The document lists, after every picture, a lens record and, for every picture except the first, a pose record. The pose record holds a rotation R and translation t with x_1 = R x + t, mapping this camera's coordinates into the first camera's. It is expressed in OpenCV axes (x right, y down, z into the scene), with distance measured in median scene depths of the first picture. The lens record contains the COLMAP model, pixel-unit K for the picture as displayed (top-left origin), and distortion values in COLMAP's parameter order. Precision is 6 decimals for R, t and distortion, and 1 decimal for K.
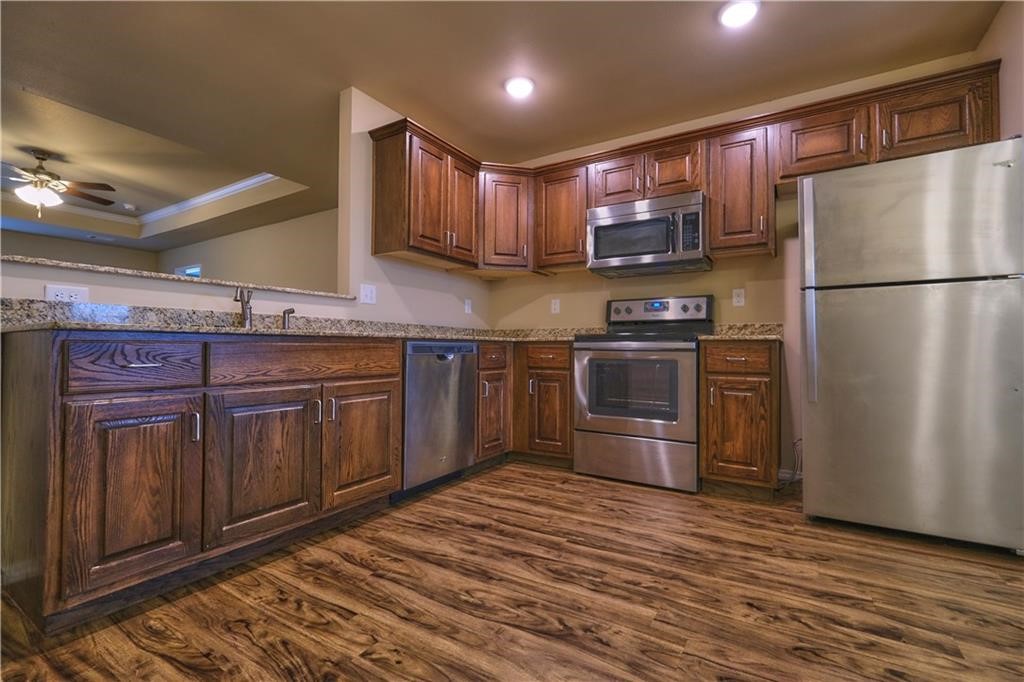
lens RADIAL K [[447.1, 0, 517.0], [0, 447.1, 337.7], [0, 0, 1]] dist [-0.005670, 0.001146]
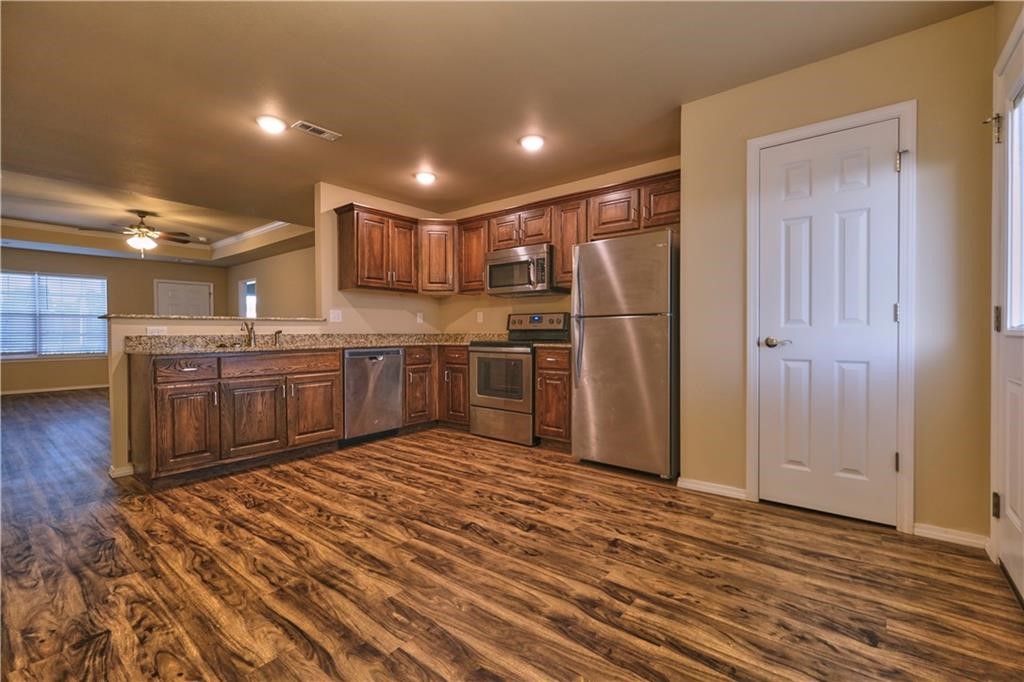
lens RADIAL K [[447.1, 0, 524.7], [0, 447.1, 335.9], [0, 0, 1]] dist [-0.005670, 0.001146]
pose [[0.992967, -0.009323, -0.118027, 0.639198], [0.013280, 0.999374, 0.032783, -0.092817], [0.117648, -0.034120, 0.992469, -0.584326]]
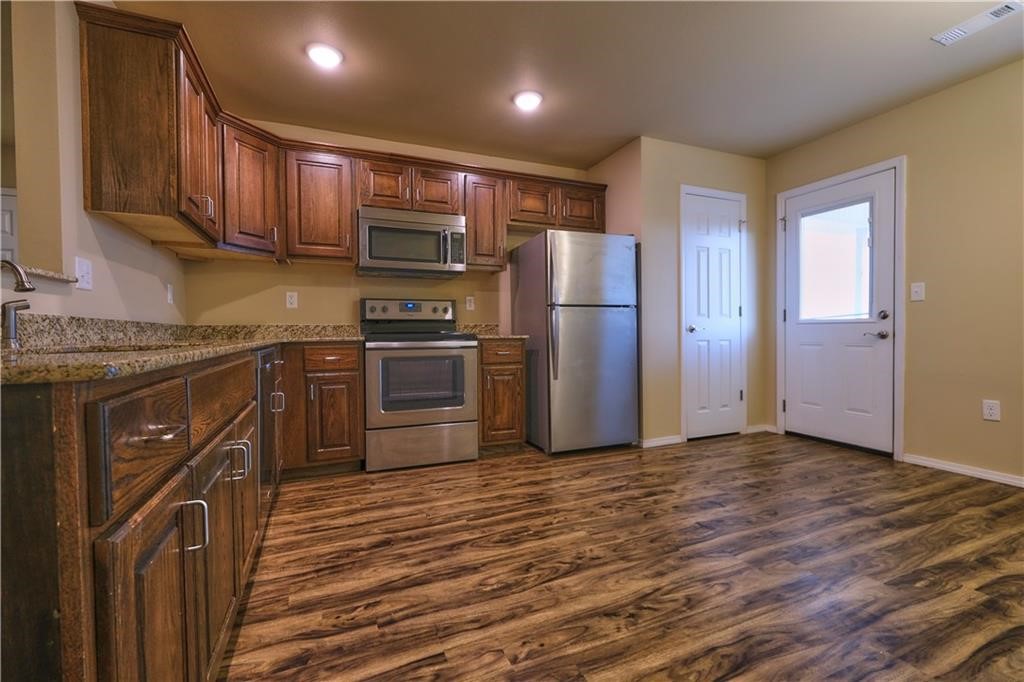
lens RADIAL K [[447.1, 0, 503.0], [0, 447.1, 334.9], [0, 0, 1]] dist [-0.005670, 0.001146]
pose [[0.587234, -0.015534, 0.809268, -0.654145], [-0.006400, 0.999695, 0.023833, -0.041066], [-0.809392, -0.019174, 0.586956, 0.234110]]
